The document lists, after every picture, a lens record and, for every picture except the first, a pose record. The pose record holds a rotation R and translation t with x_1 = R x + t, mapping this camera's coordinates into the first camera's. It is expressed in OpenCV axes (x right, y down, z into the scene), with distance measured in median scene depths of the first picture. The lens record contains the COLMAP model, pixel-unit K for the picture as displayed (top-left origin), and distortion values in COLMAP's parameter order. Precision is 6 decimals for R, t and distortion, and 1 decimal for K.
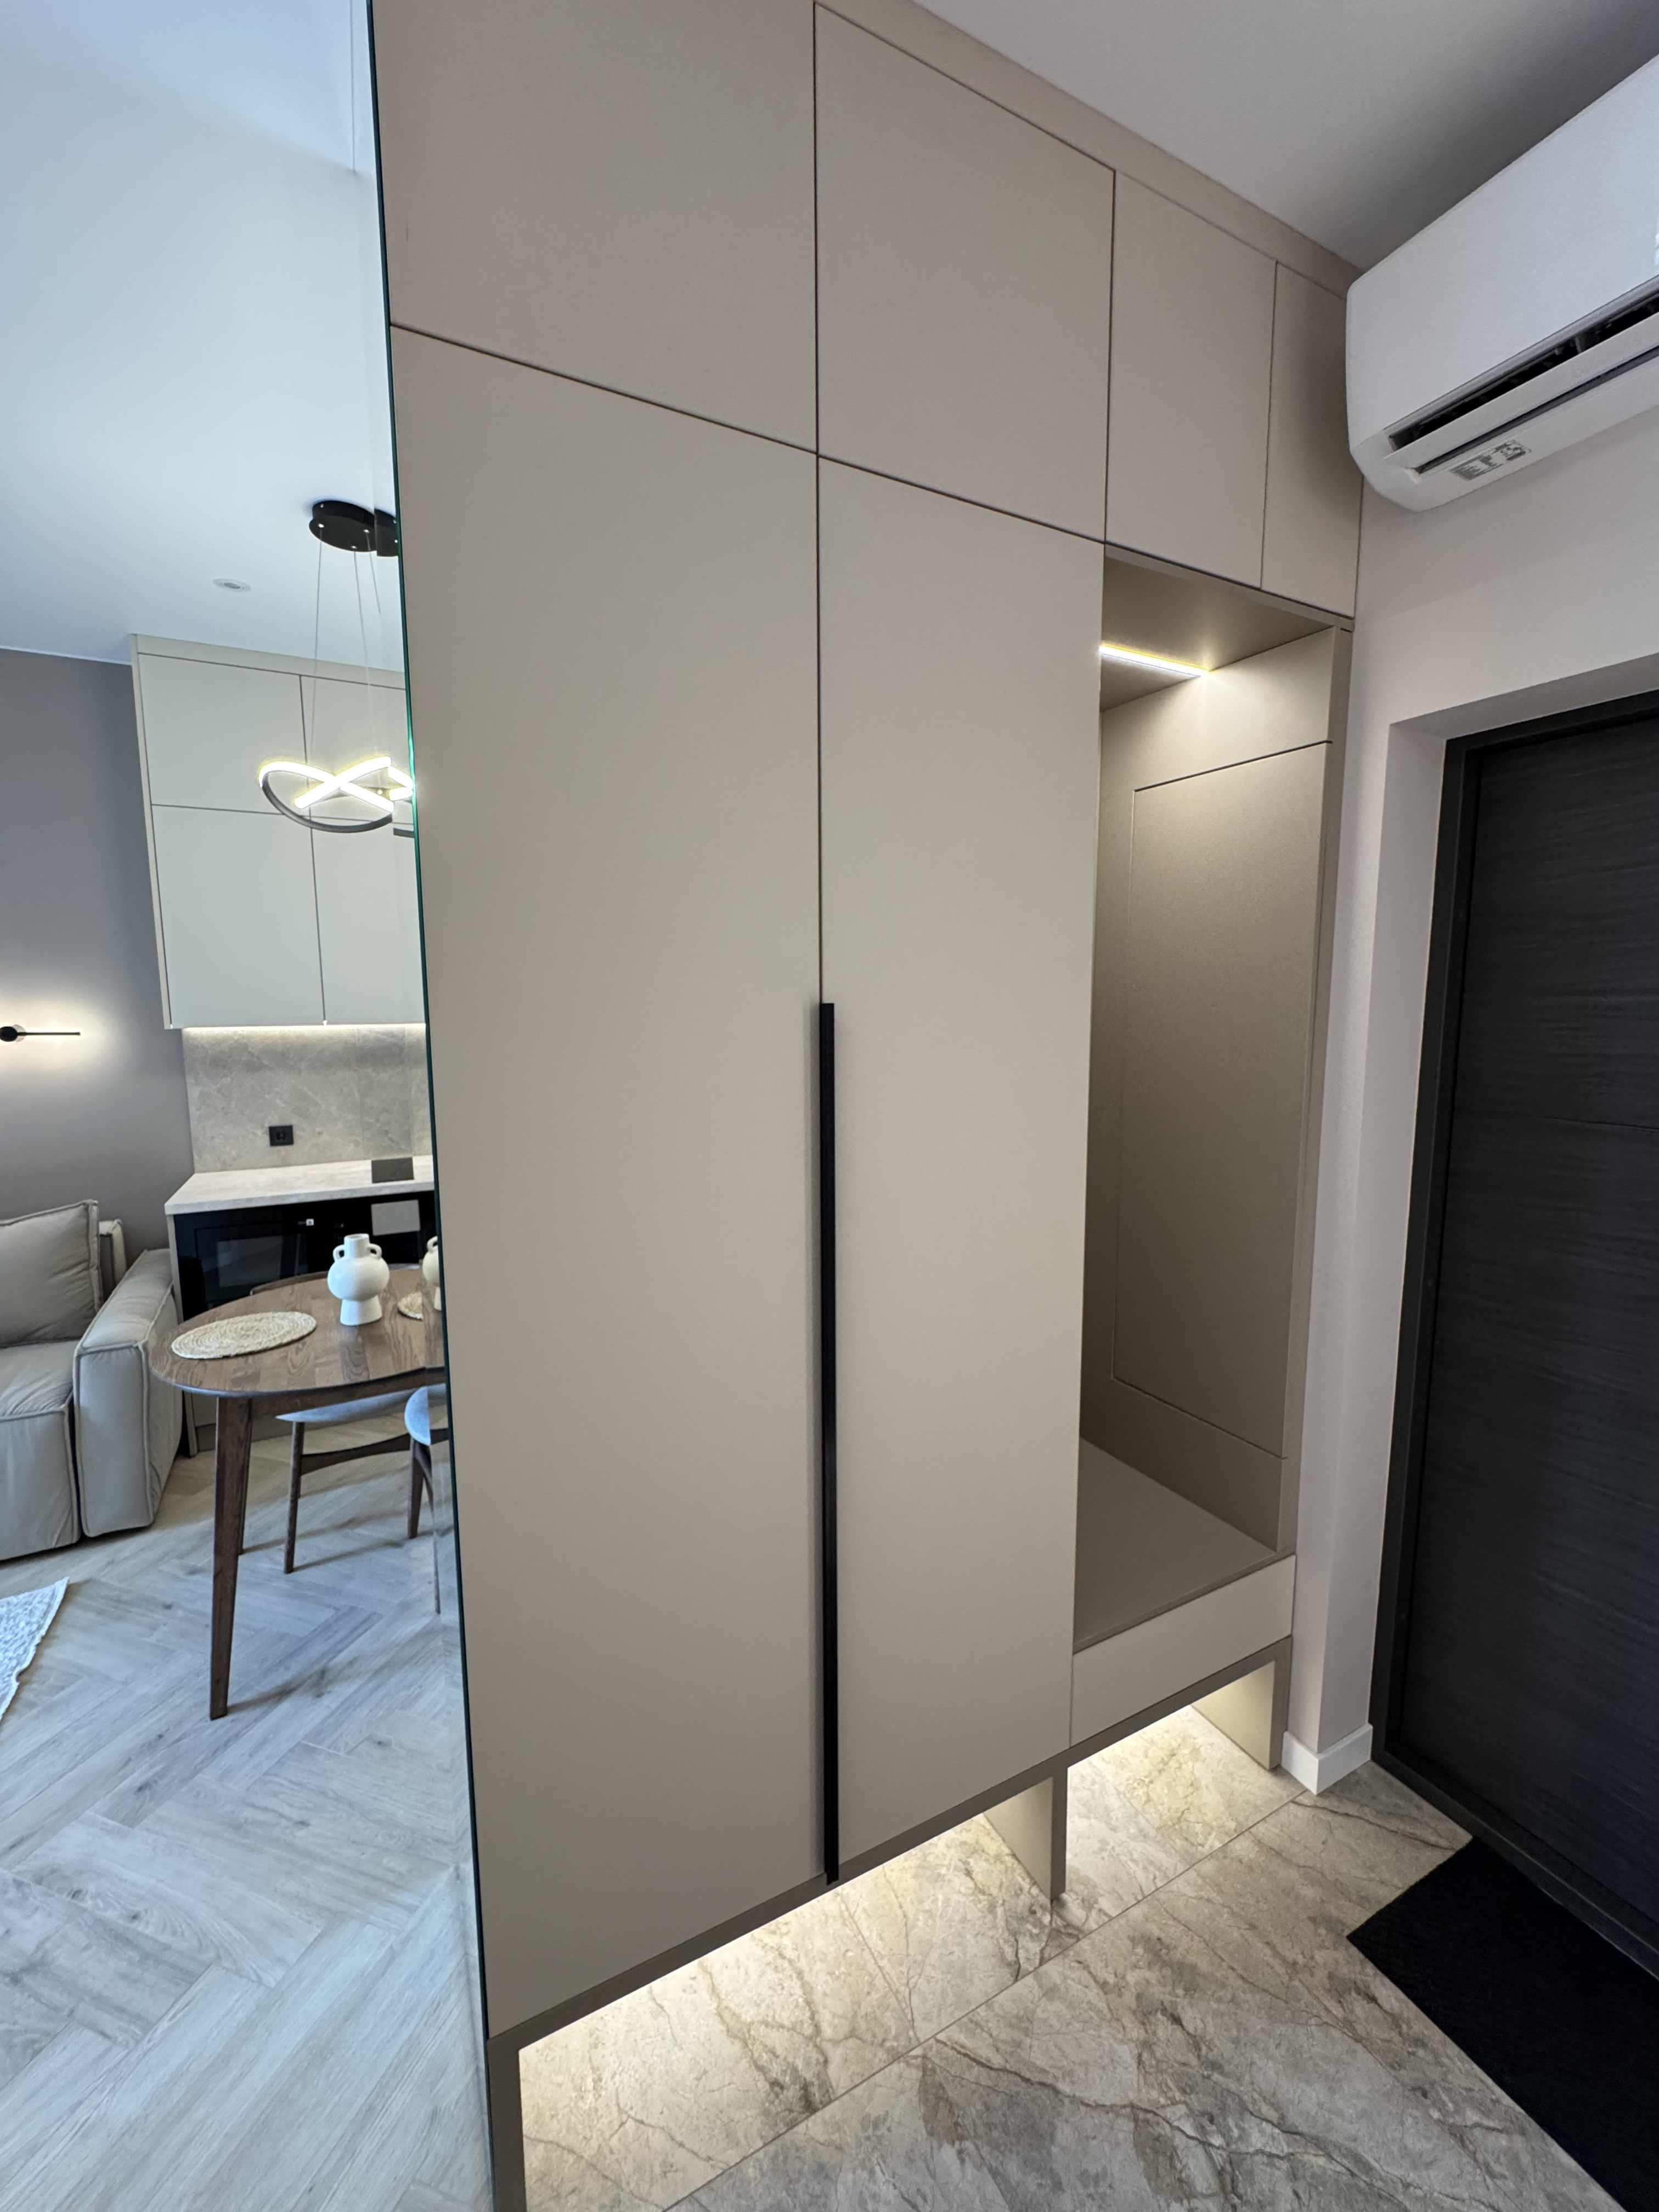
lens RADIAL K [[884.4, 0, 830.6], [0, 884.4, 1111.3], [0, 0, 1]] dist [-0.003979, 0.000509]
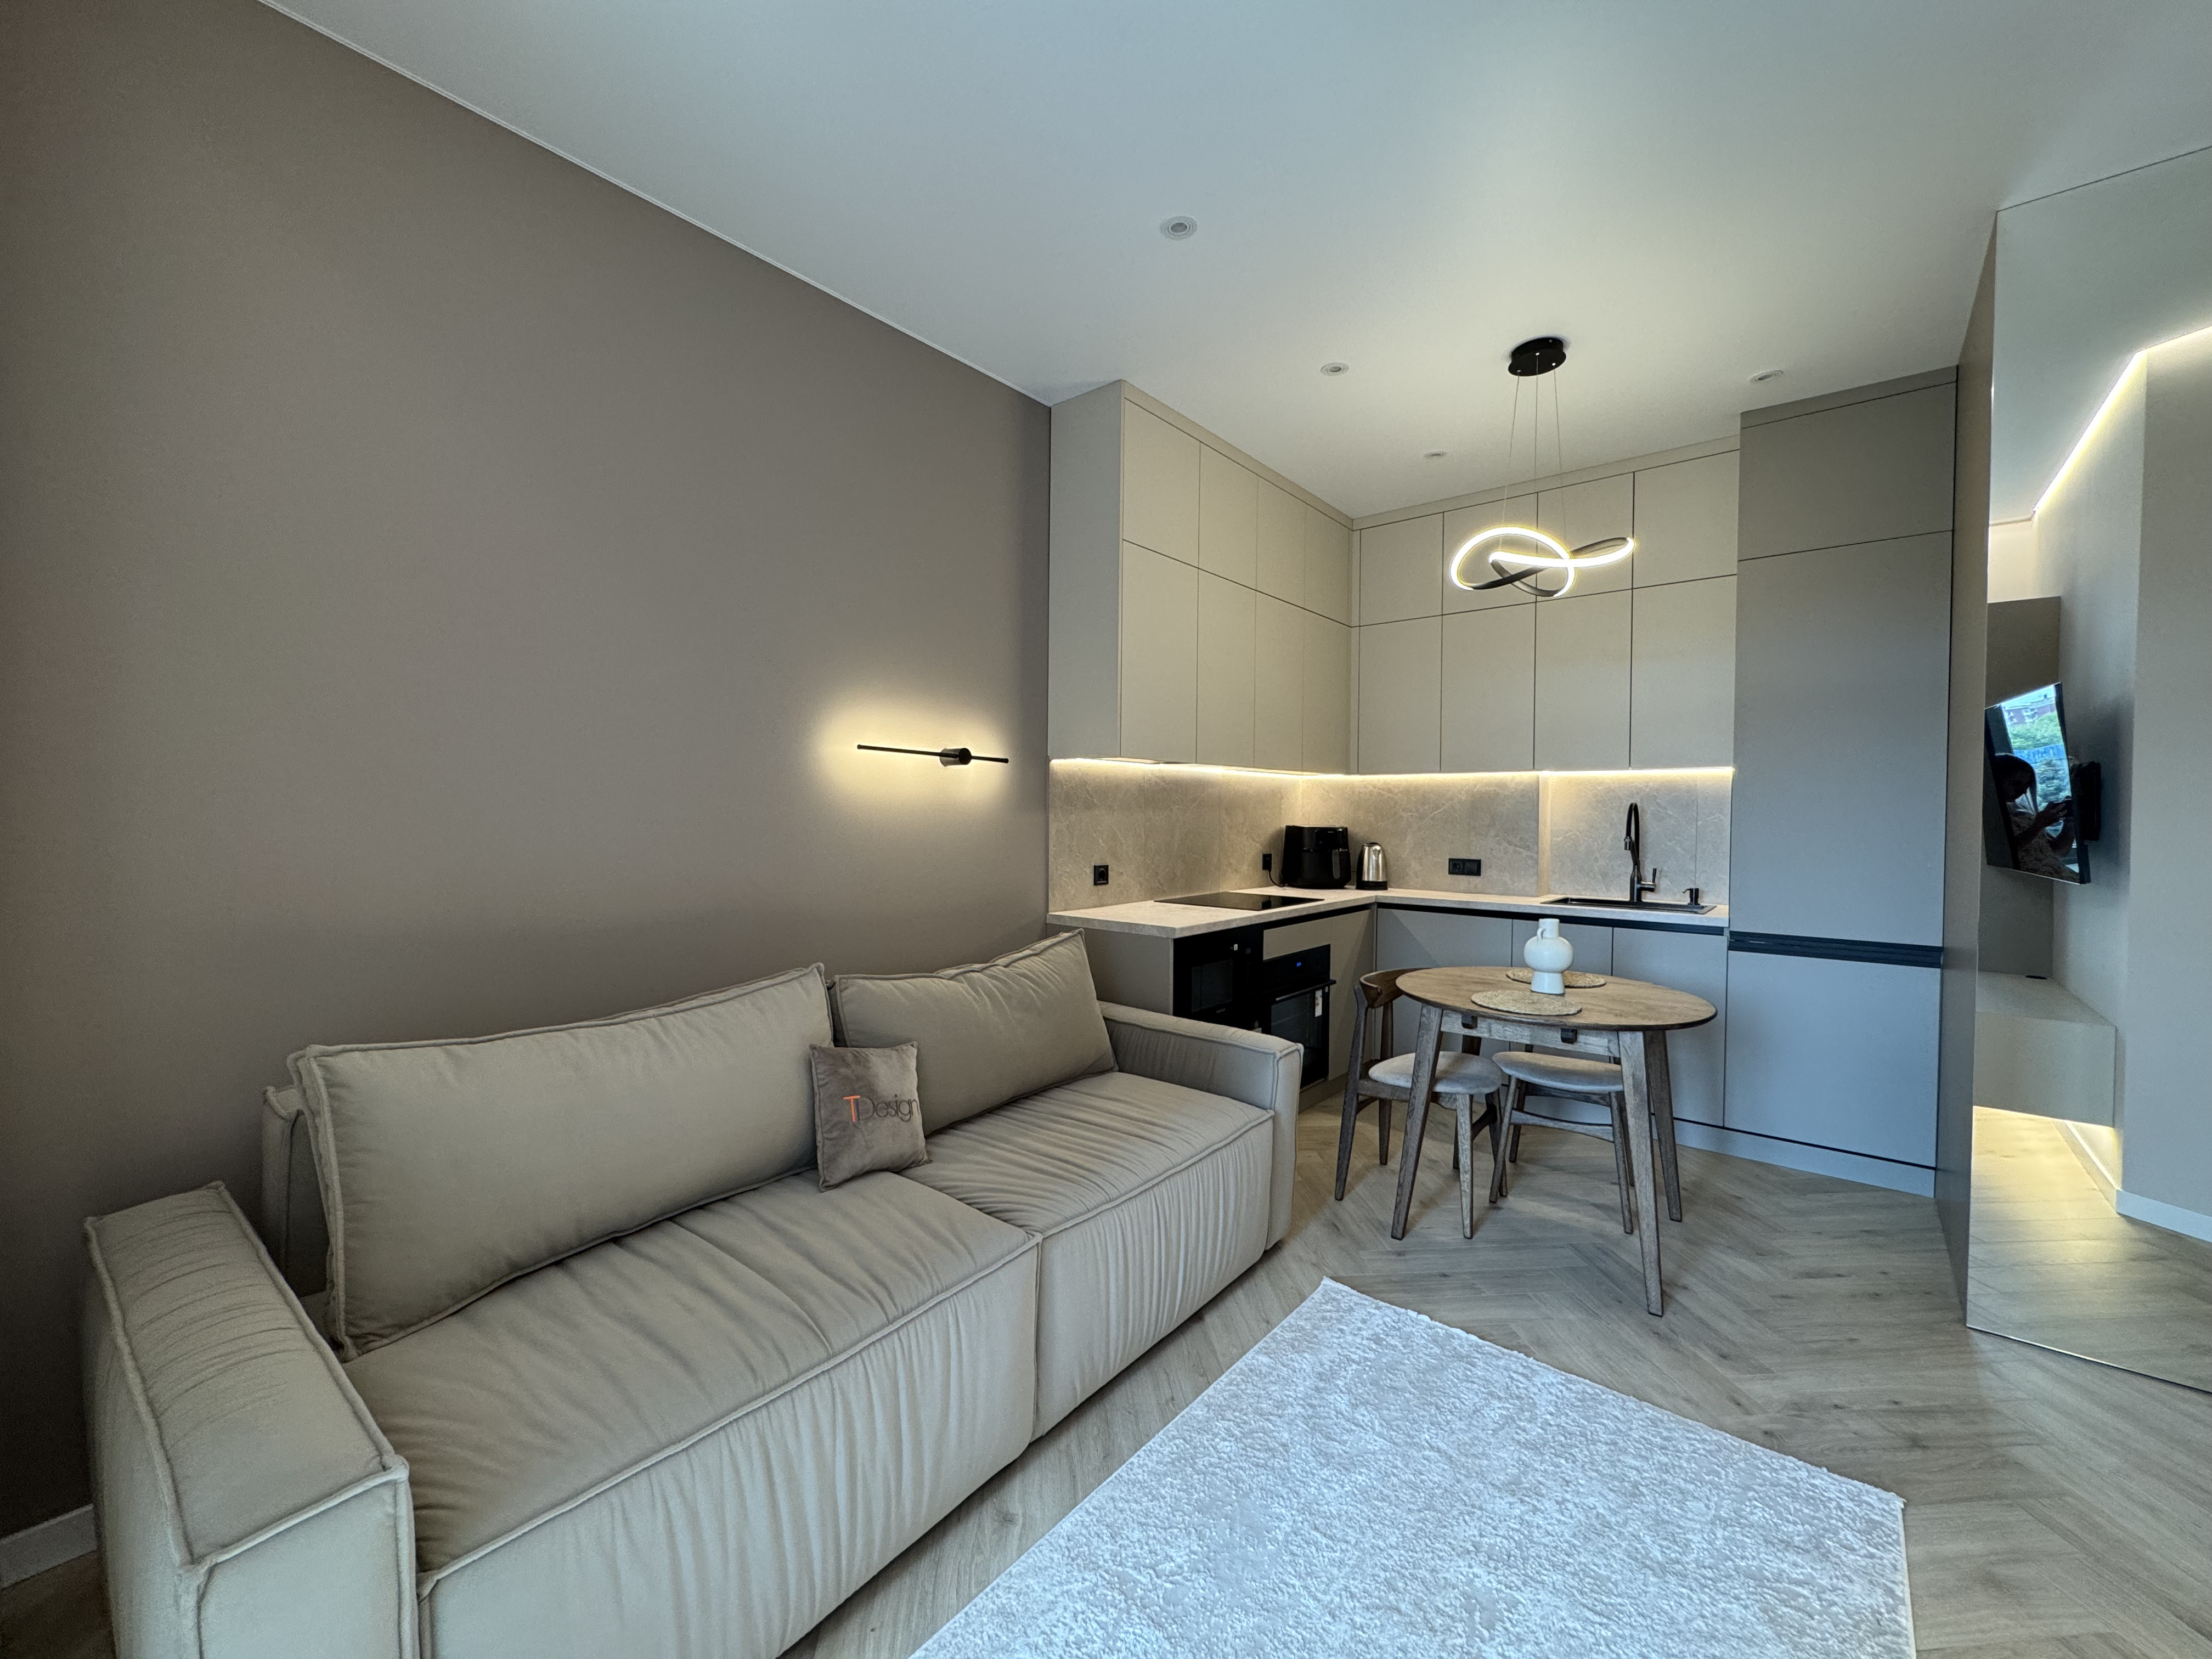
lens RADIAL K [[884.4, 0, 1109.9], [0, 884.4, 831.9], [0, 0, 1]] dist [-0.003979, 0.000509]
pose [[0.922334, 0.002002, 0.386389, -1.047514], [0.038318, 0.994583, -0.096622, 0.079678], [-0.384489, 0.103923, 0.917261, 0.083546]]
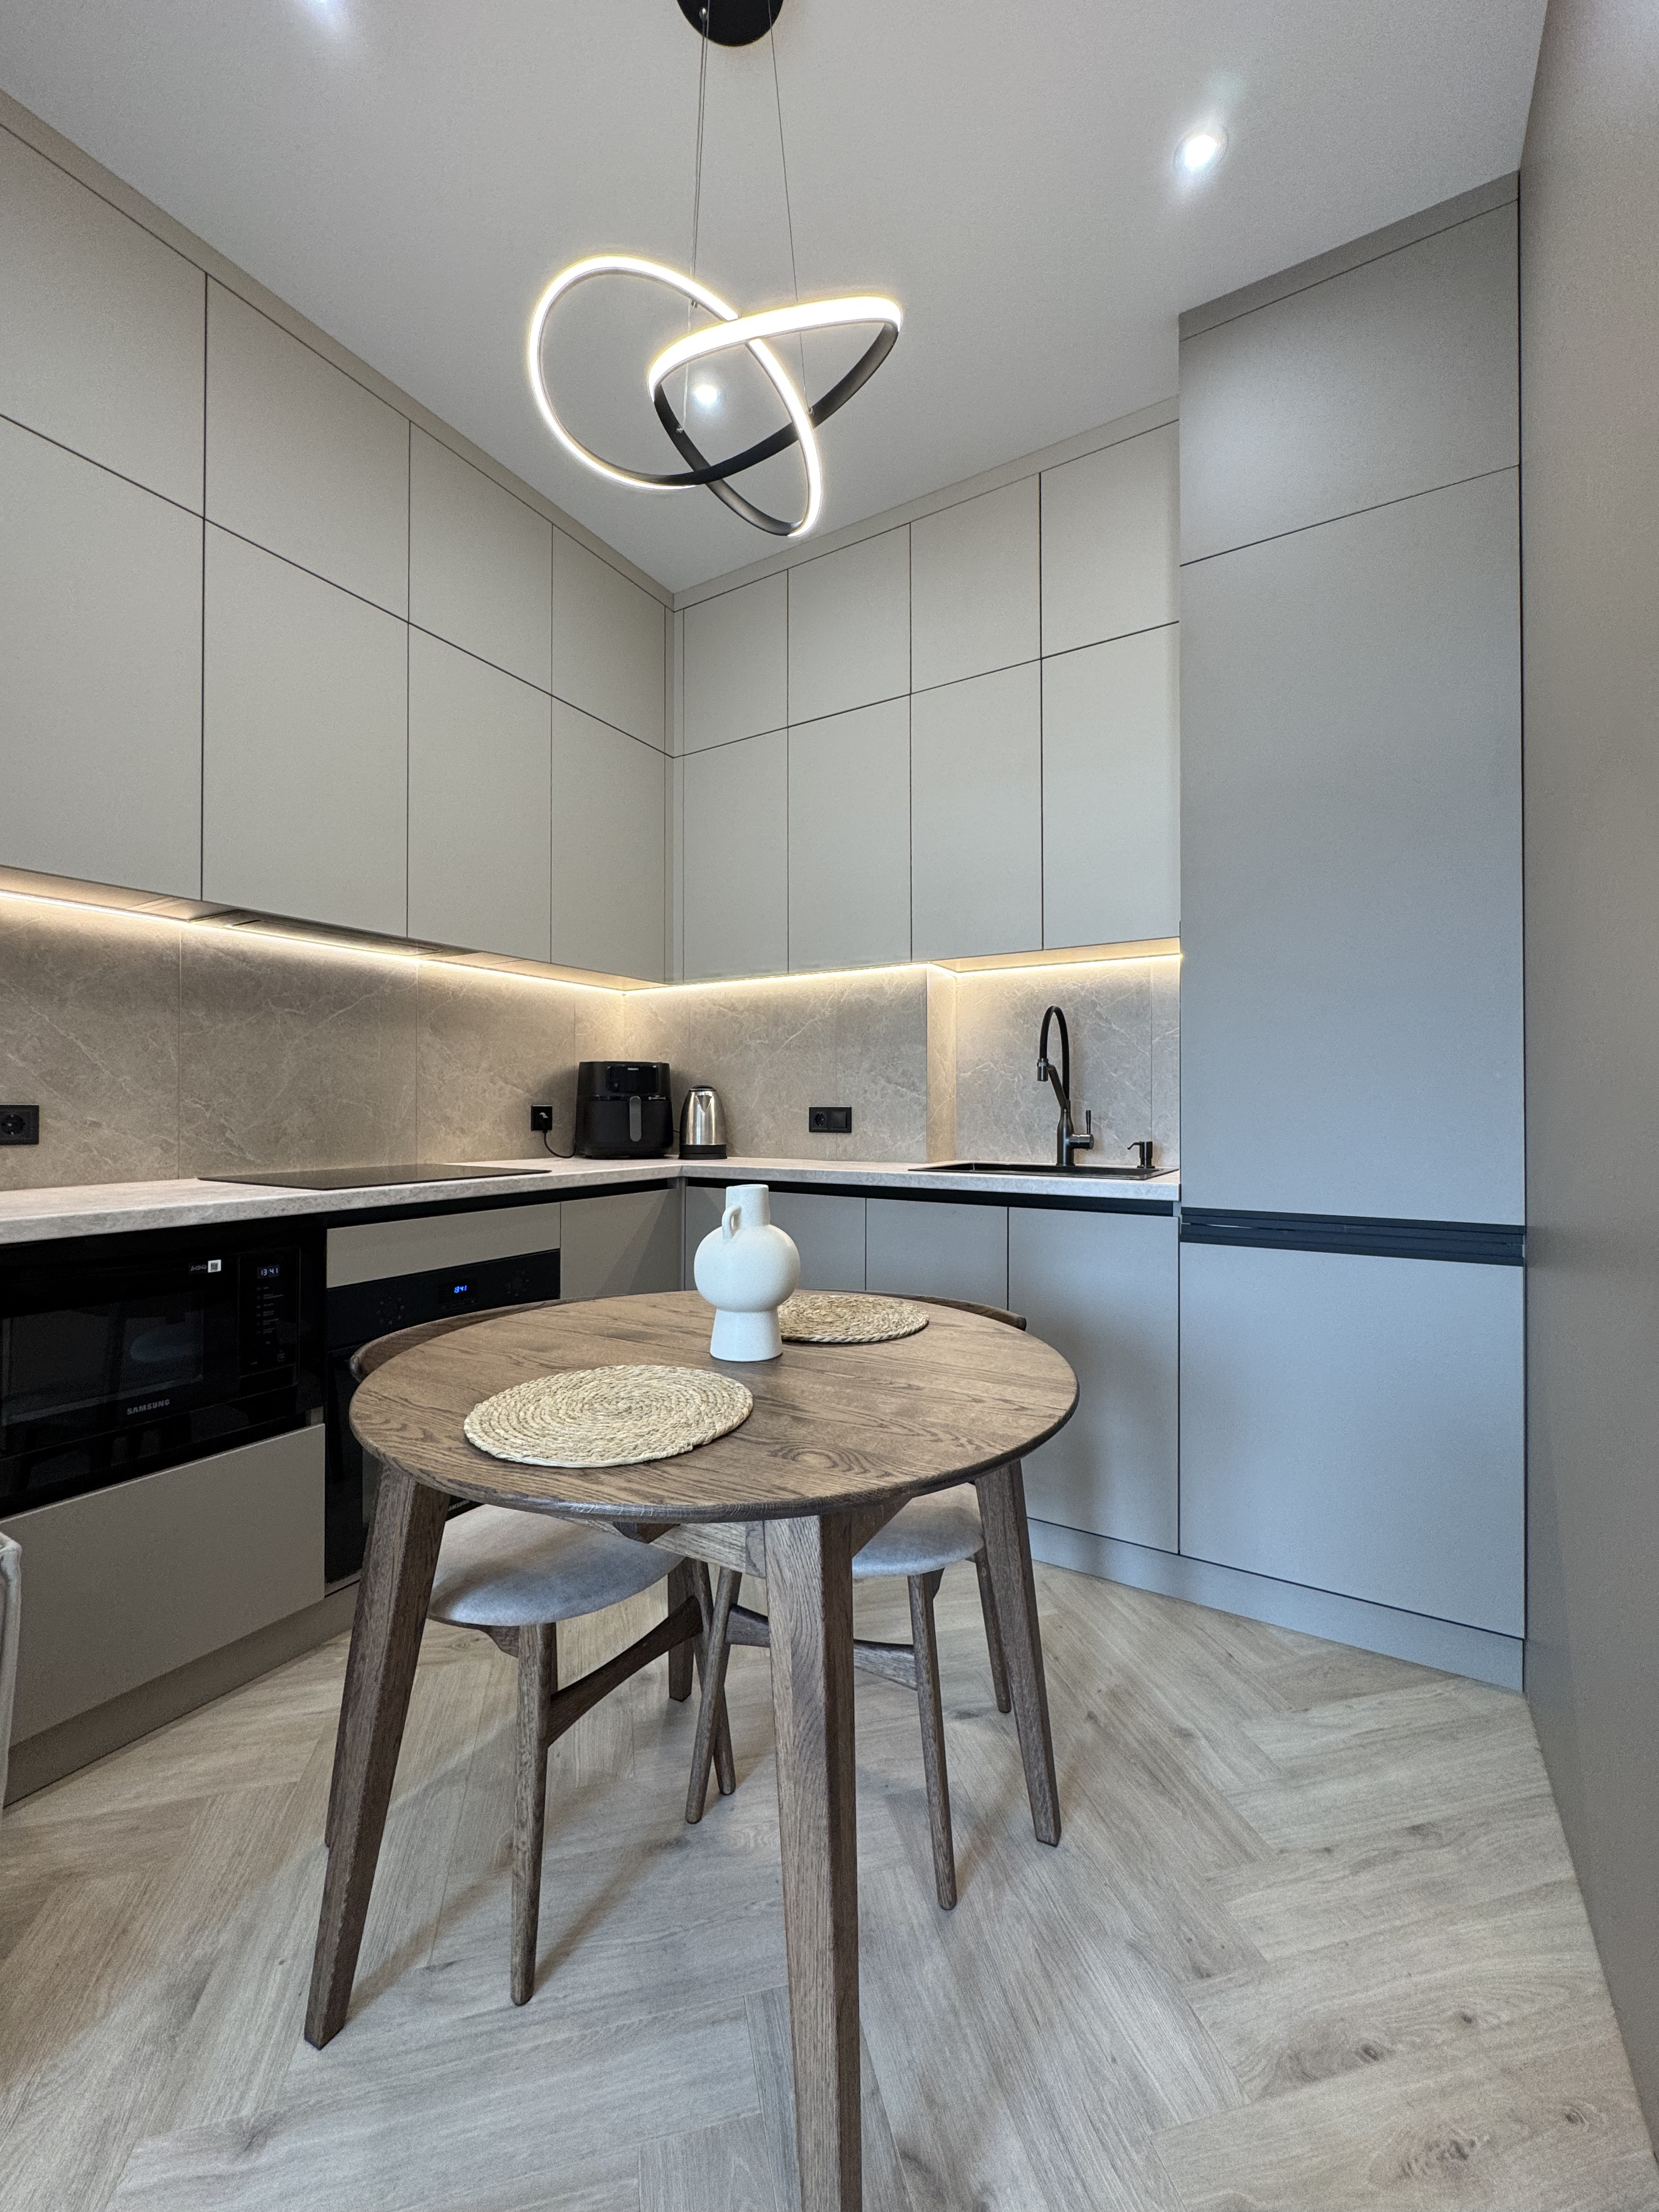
lens RADIAL K [[884.4, 0, 833.1], [0, 884.4, 1105.8], [0, 0, 1]] dist [-0.003979, 0.000509]
pose [[0.851474, 0.006052, 0.524362, -0.514962], [0.062989, 0.991513, -0.113726, 0.106751], [-0.520600, 0.129863, 0.843867, 0.363830]]
